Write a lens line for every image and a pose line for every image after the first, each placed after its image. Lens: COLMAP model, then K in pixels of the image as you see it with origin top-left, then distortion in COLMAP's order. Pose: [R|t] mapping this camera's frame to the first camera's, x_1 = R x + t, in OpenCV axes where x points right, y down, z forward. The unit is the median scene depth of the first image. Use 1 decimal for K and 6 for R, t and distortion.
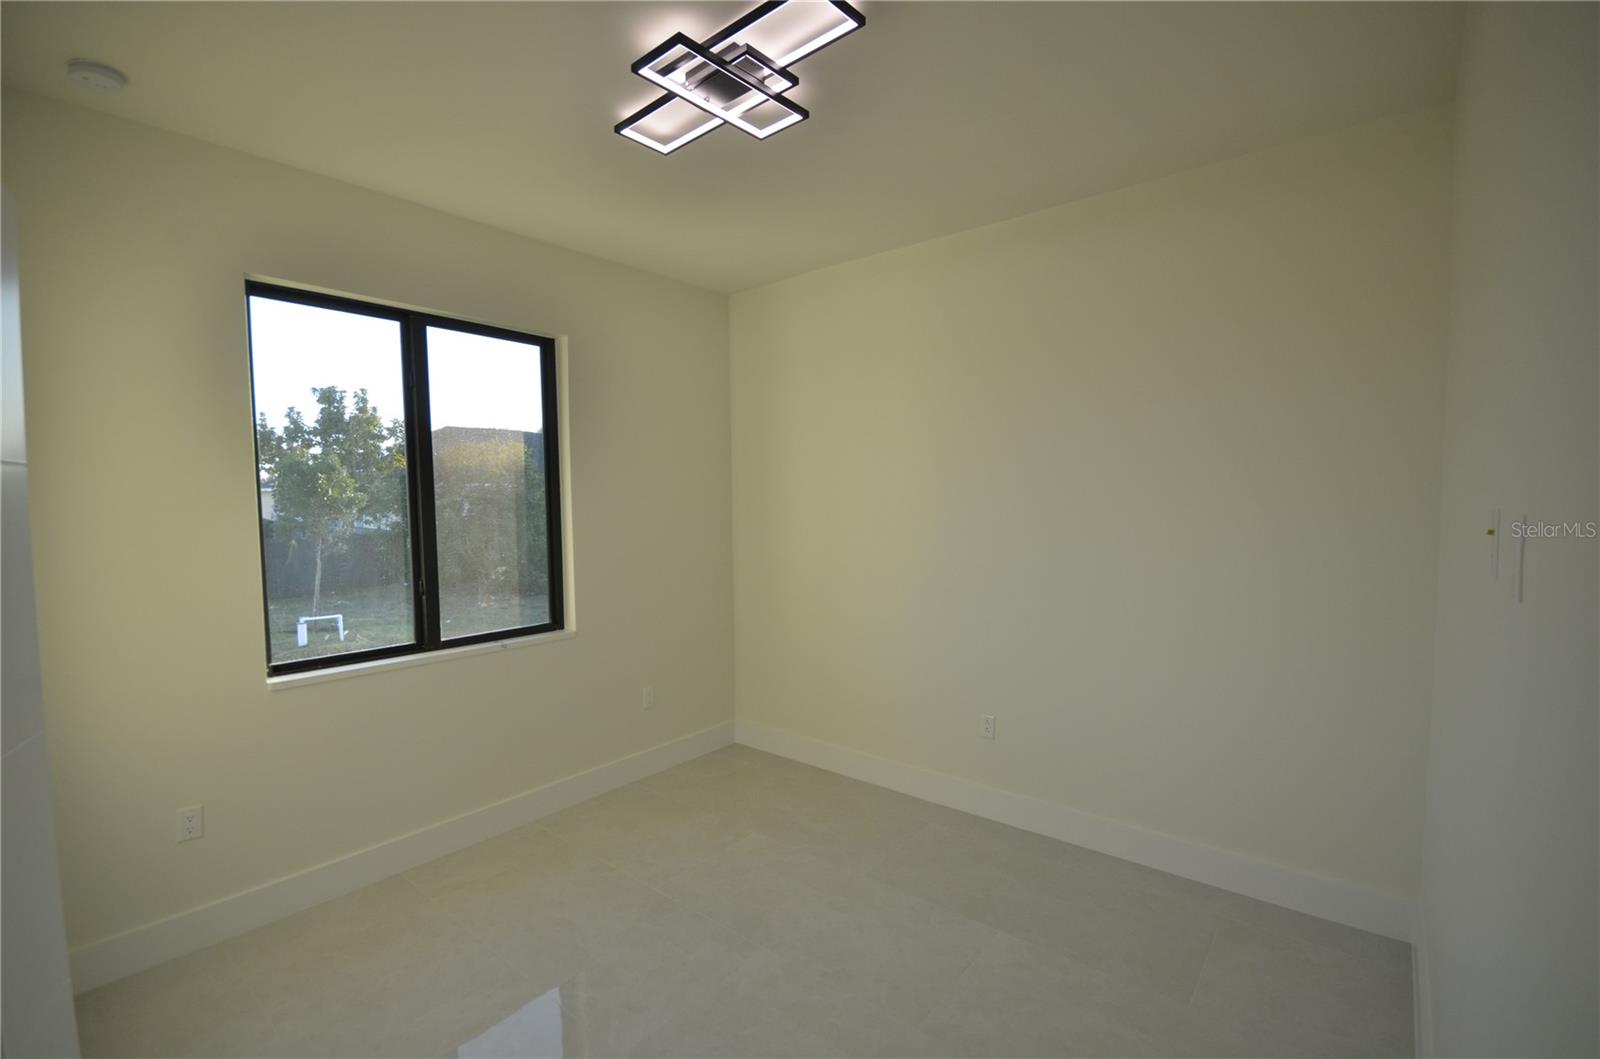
lens RADIAL K [[701.2, 0, 793.2], [0, 701.2, 542.2], [0, 0, 1]] dist [0.000330, -0.000086]
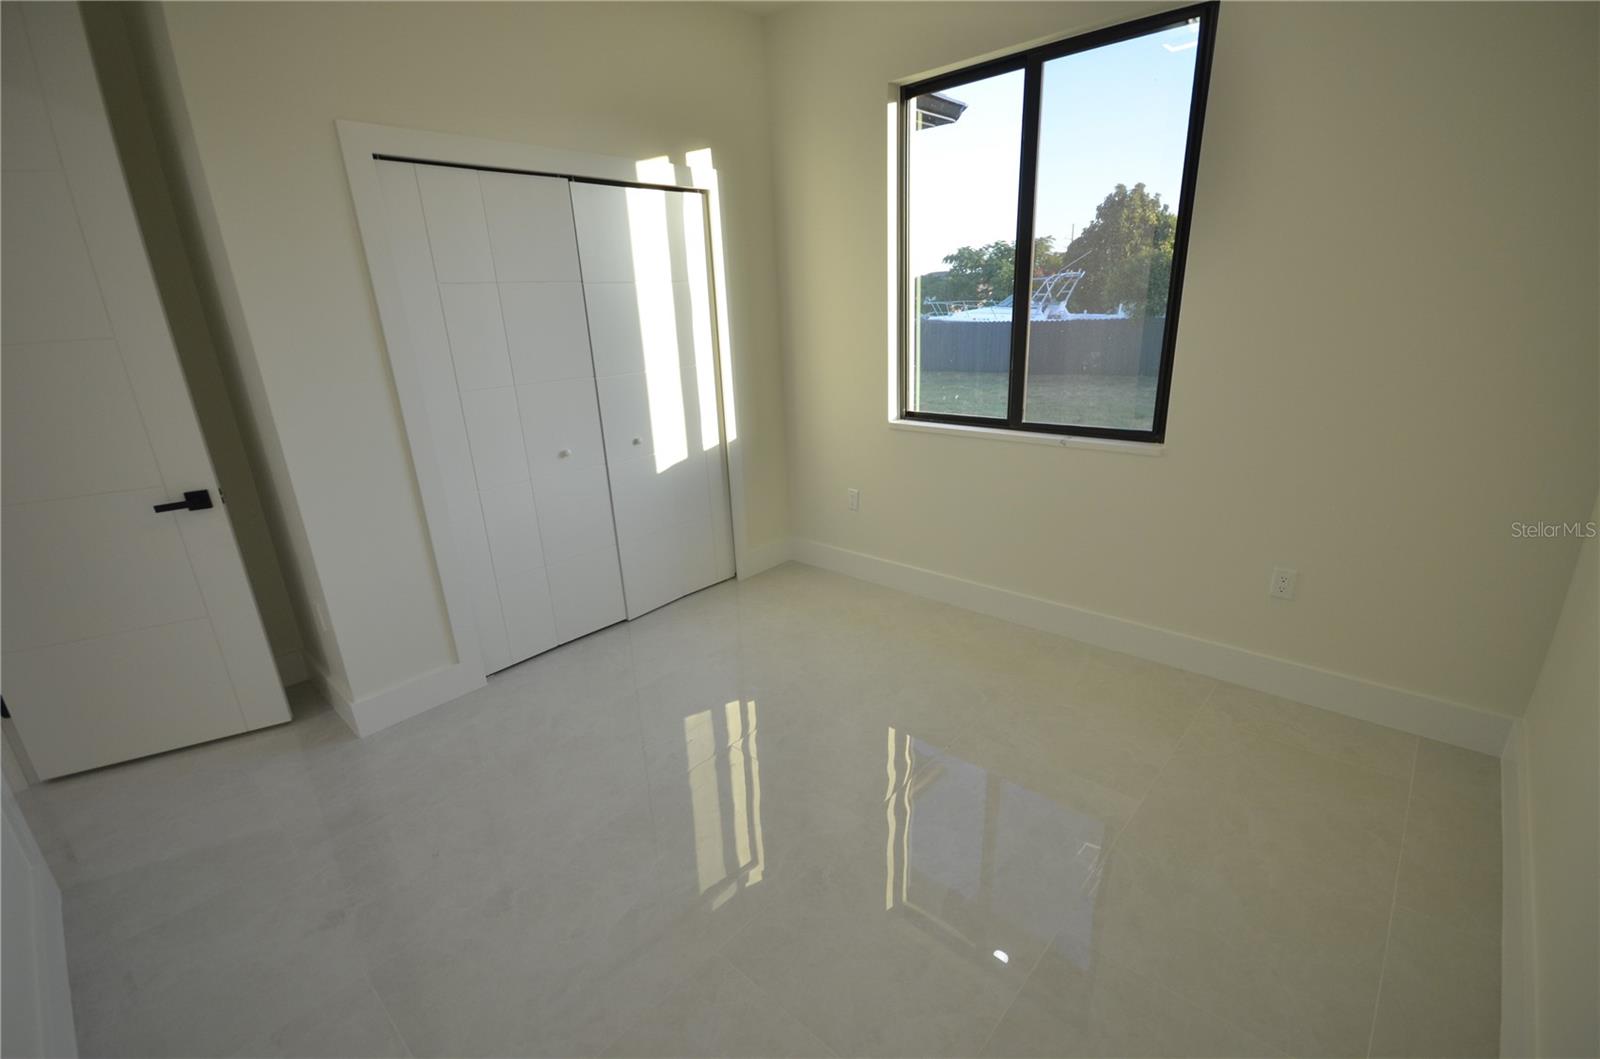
lens RADIAL K [[701.2, 0, 793.2], [0, 701.2, 542.2], [0, 0, 1]] dist [0.000330, -0.000086]
pose [[-0.047599, 0.331016, -0.942424, 0.523140], [-0.022327, 0.942905, 0.332313, -0.023049], [0.998617, 0.036859, -0.037491, 0.731880]]
